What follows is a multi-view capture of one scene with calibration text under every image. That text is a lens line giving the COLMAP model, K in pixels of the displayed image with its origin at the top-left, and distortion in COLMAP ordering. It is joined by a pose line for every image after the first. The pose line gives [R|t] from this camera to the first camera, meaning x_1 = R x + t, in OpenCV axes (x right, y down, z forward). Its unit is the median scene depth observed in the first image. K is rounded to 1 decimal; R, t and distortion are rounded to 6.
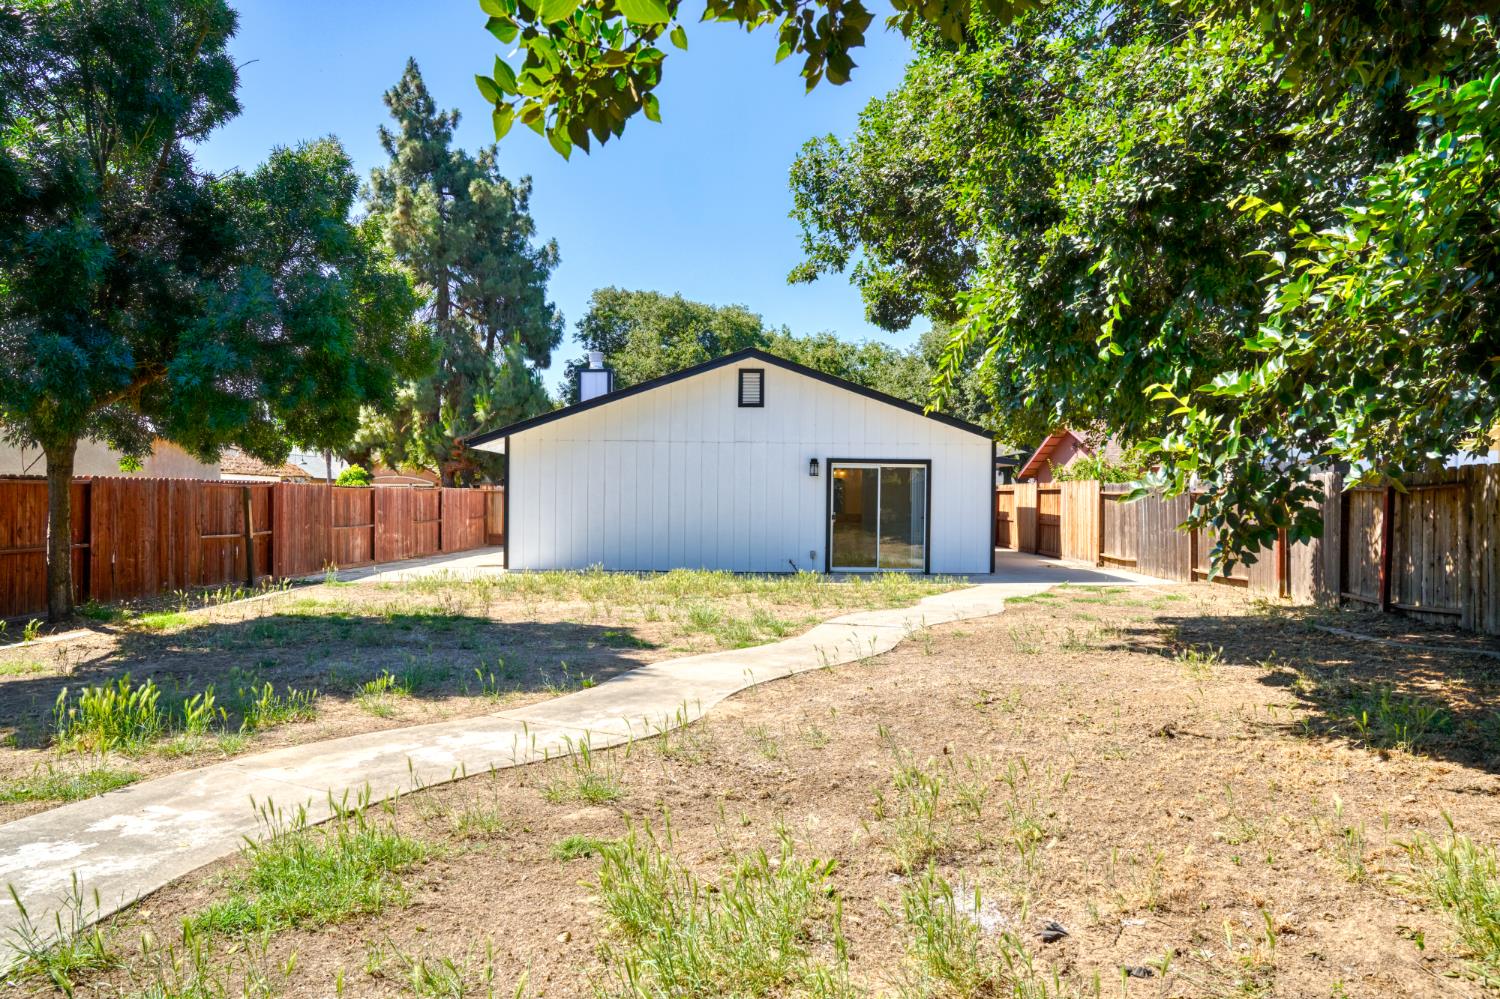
lens RADIAL K [[1038.3, 0, 753.3], [0, 1038.3, 494.8], [0, 0, 1]] dist [0.003415, 0.000589]
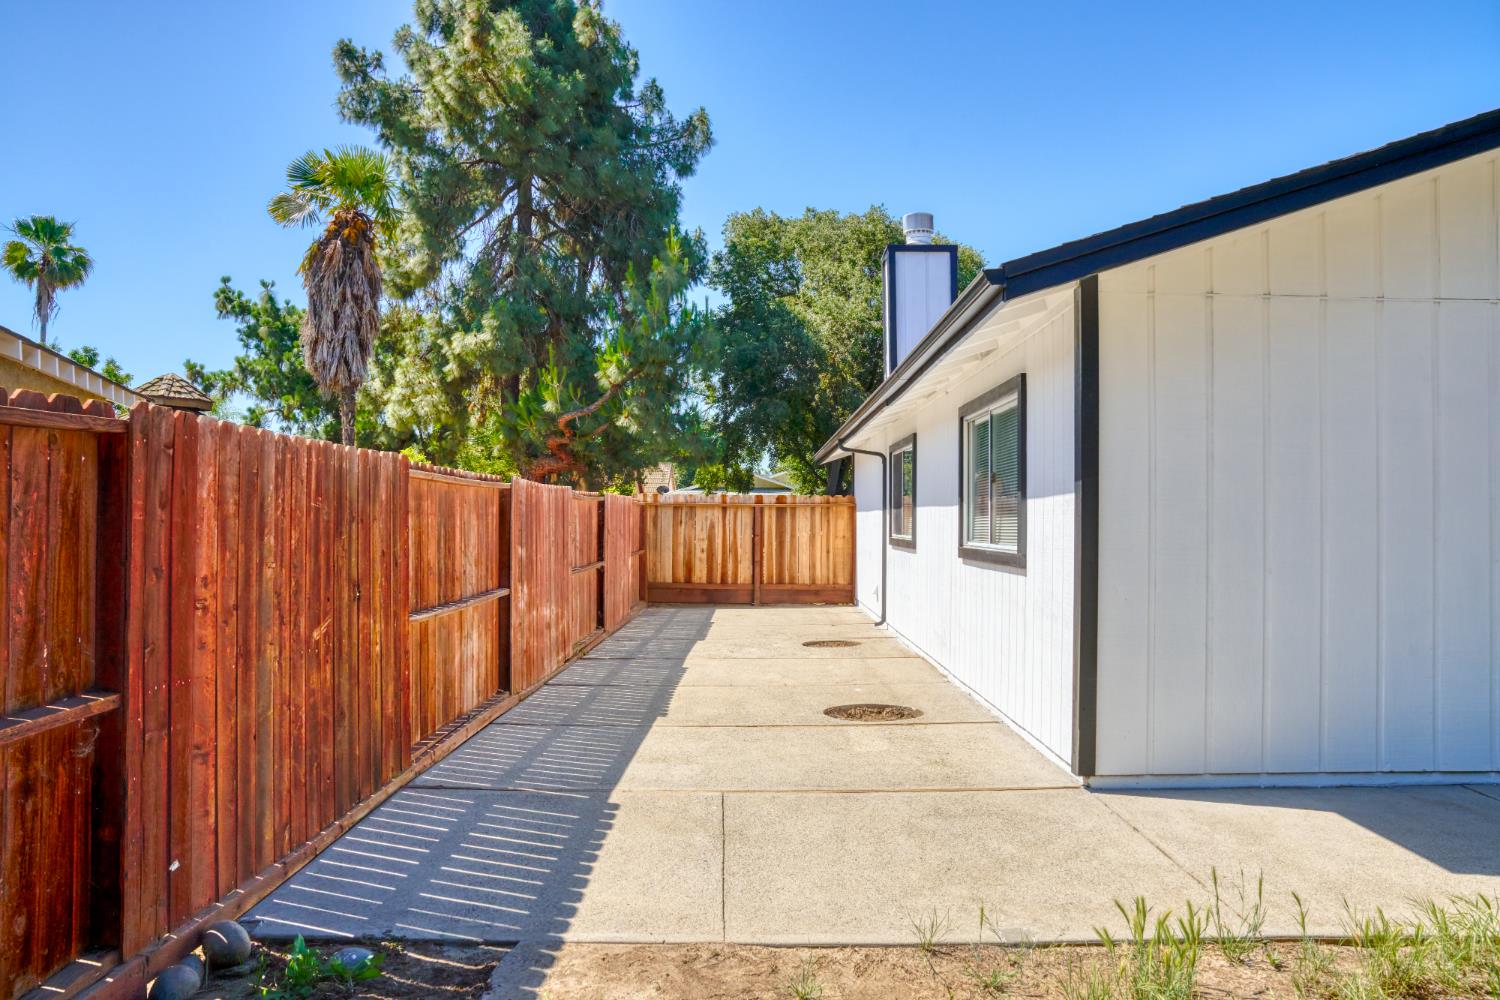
lens RADIAL K [[1038.3, 0, 746.7], [0, 1038.3, 505.7], [0, 0, 1]] dist [0.003415, 0.000589]
pose [[0.999967, 0.003965, -0.007107, -0.174553], [-0.004029, 0.999951, -0.009043, 0.002053], [0.007071, 0.009071, 0.999934, 0.401186]]
